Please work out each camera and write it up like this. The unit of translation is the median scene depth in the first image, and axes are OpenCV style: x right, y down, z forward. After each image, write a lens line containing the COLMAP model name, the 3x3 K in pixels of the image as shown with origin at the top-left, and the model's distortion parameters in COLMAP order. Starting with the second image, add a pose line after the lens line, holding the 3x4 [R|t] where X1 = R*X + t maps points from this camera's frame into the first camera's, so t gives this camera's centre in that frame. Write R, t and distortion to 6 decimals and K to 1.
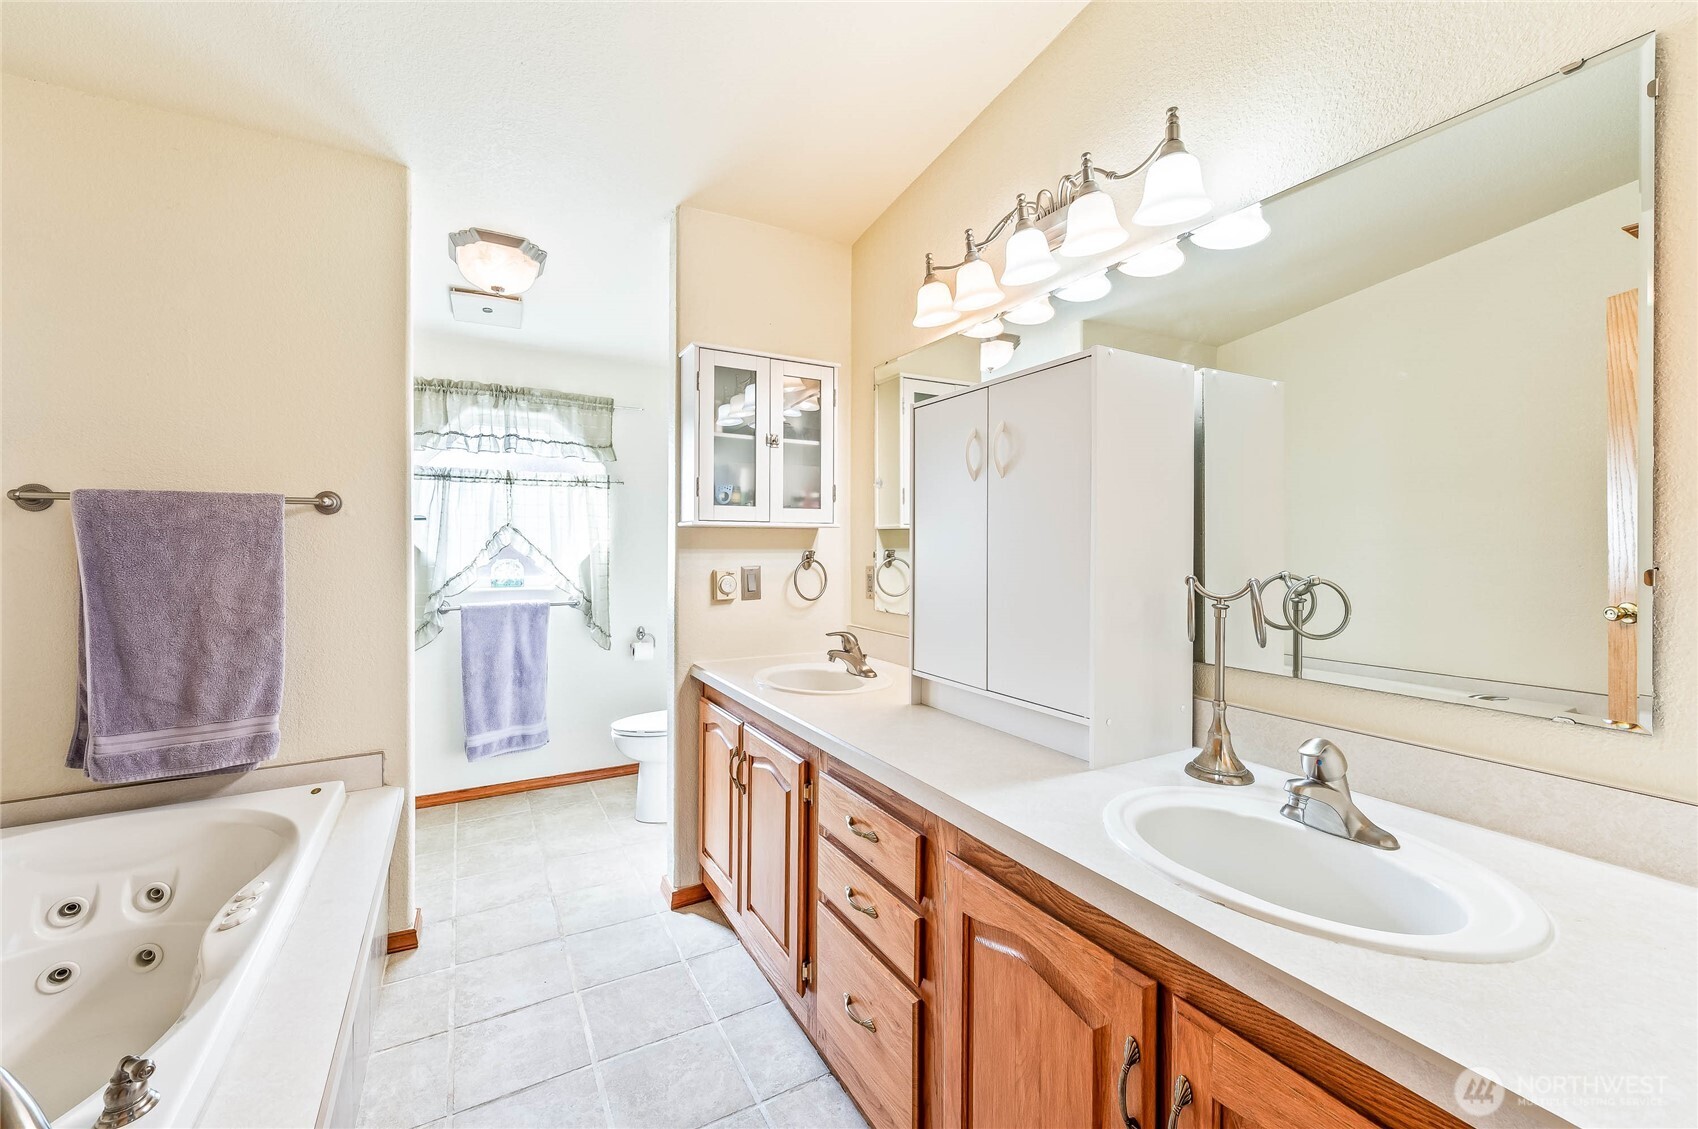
lens RADIAL K [[671.5, 0, 845.1], [0, 671.5, 534.9], [0, 0, 1]] dist [-0.000767, 0.000679]
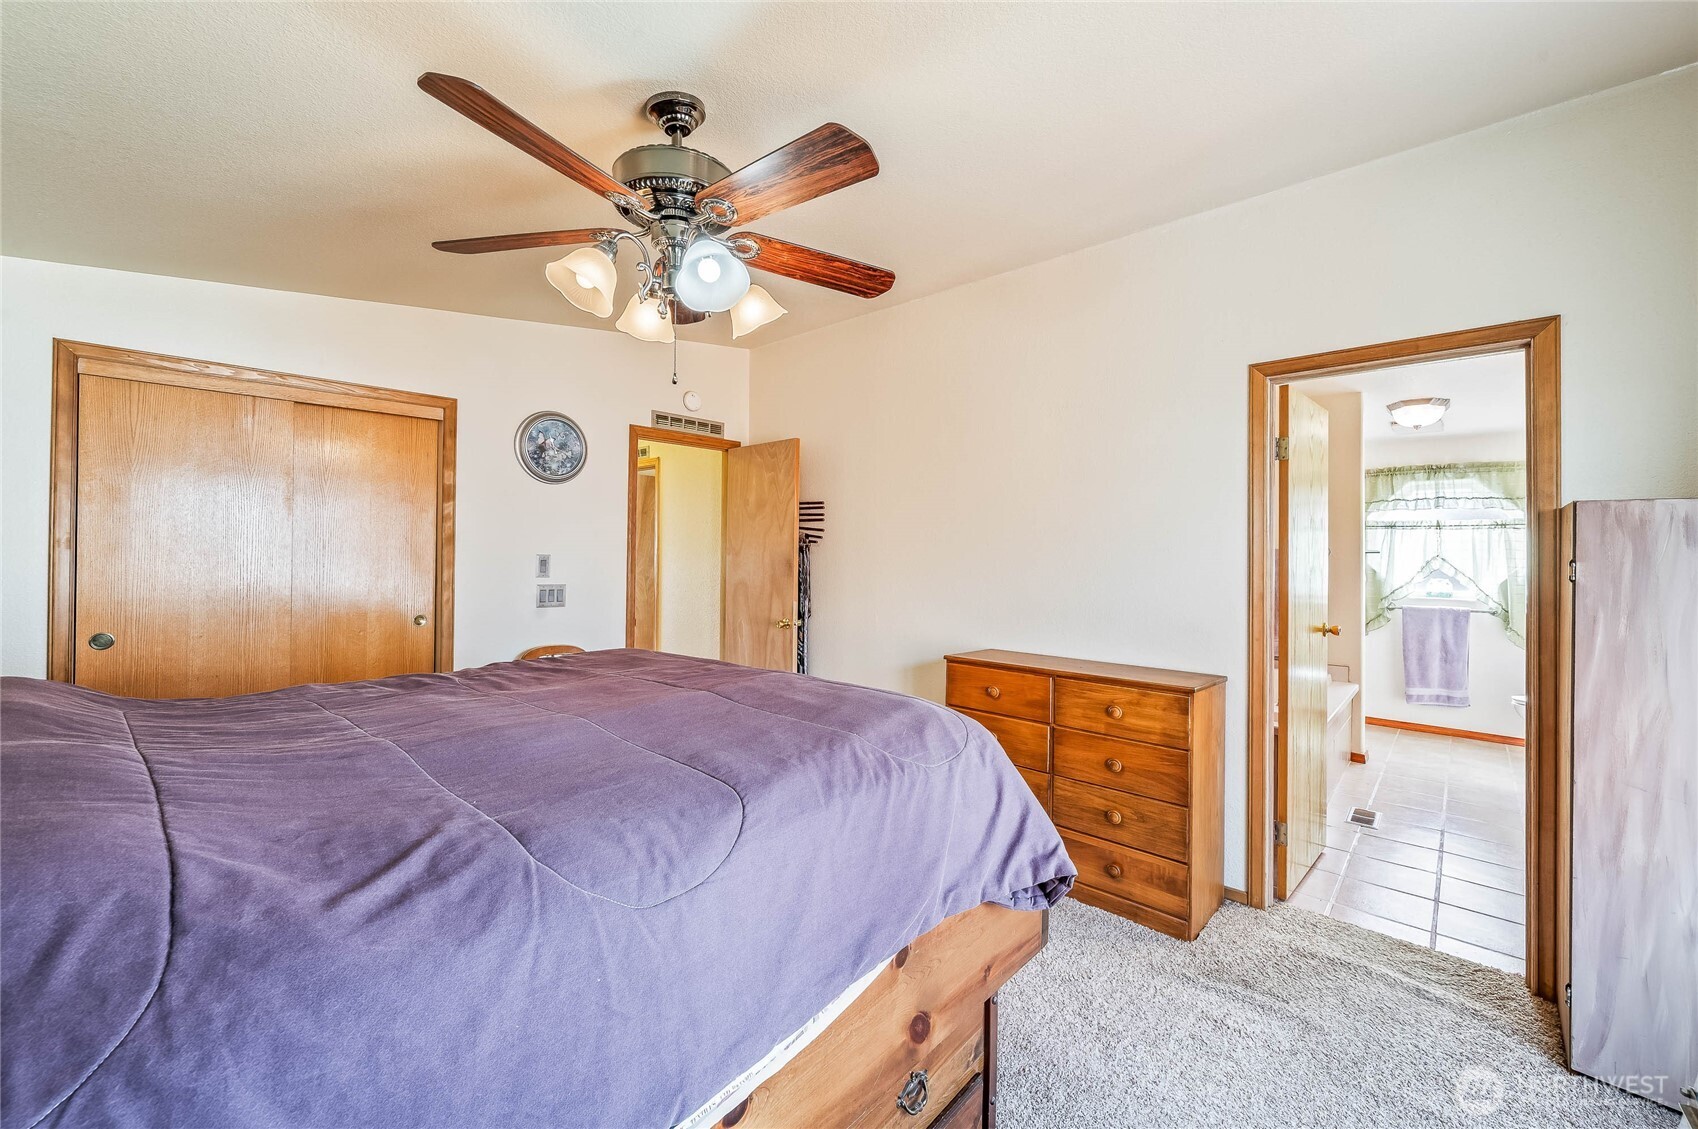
lens RADIAL K [[671.5, 0, 851.7], [0, 671.5, 550.2], [0, 0, 1]] dist [-0.000767, 0.000679]
pose [[0.304709, -0.000999, -0.952445, 0.545545], [-0.005231, 0.999983, -0.002723, -0.017124], [0.952431, 0.005812, 0.304698, -0.731425]]
